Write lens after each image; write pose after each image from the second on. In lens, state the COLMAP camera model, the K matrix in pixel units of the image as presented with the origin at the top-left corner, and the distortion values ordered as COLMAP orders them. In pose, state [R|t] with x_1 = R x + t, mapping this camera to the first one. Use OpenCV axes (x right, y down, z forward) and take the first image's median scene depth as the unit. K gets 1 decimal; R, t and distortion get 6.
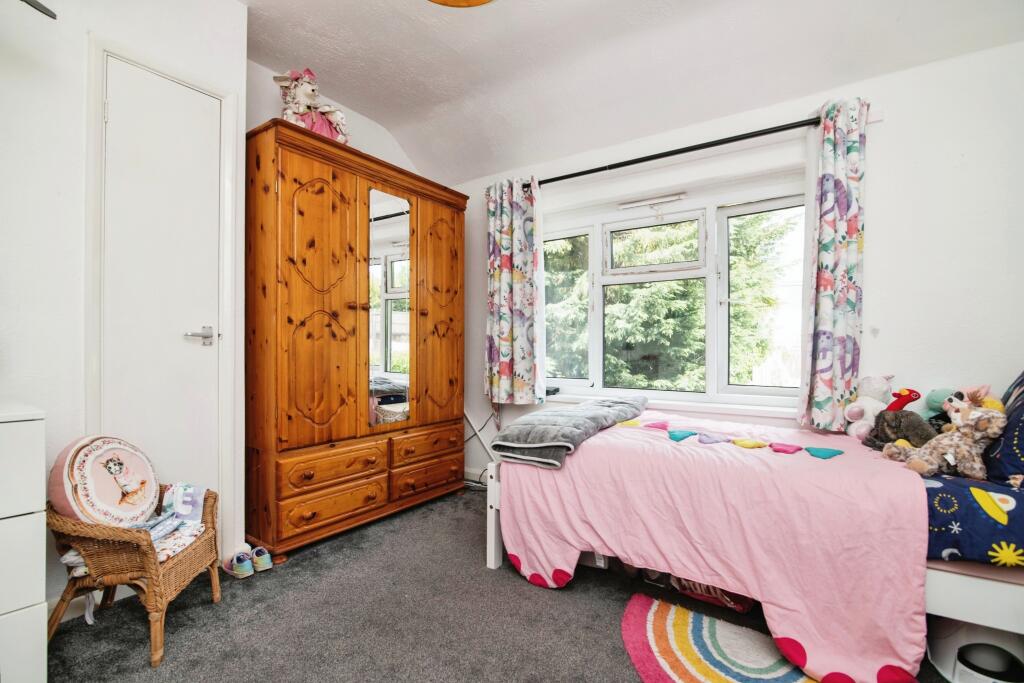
lens RADIAL K [[478.0, 0, 513.1], [0, 478.0, 342.1], [0, 0, 1]] dist [-0.003409, -0.000196]
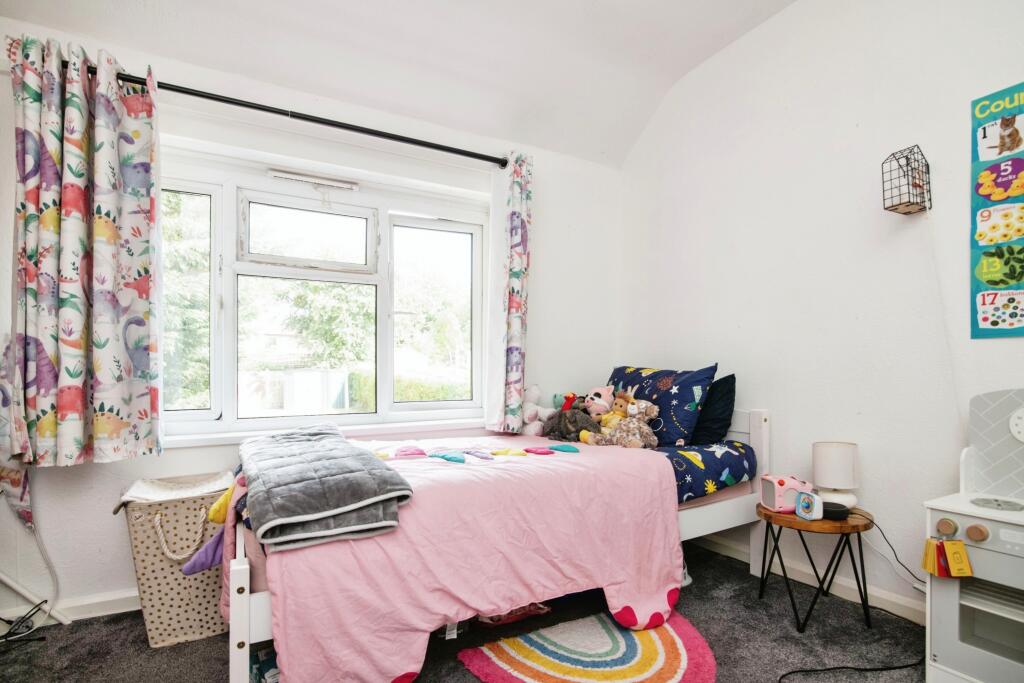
lens RADIAL K [[483.5, 0, 511.3], [0, 483.5, 369.5], [0, 0, 1]] dist [-0.014224, 0.001095]
pose [[0.455245, -0.000021, 0.890366, -0.387106], [-0.003706, 0.999991, 0.001918, 0.028218], [-0.890359, -0.004173, 0.455241, 0.470400]]
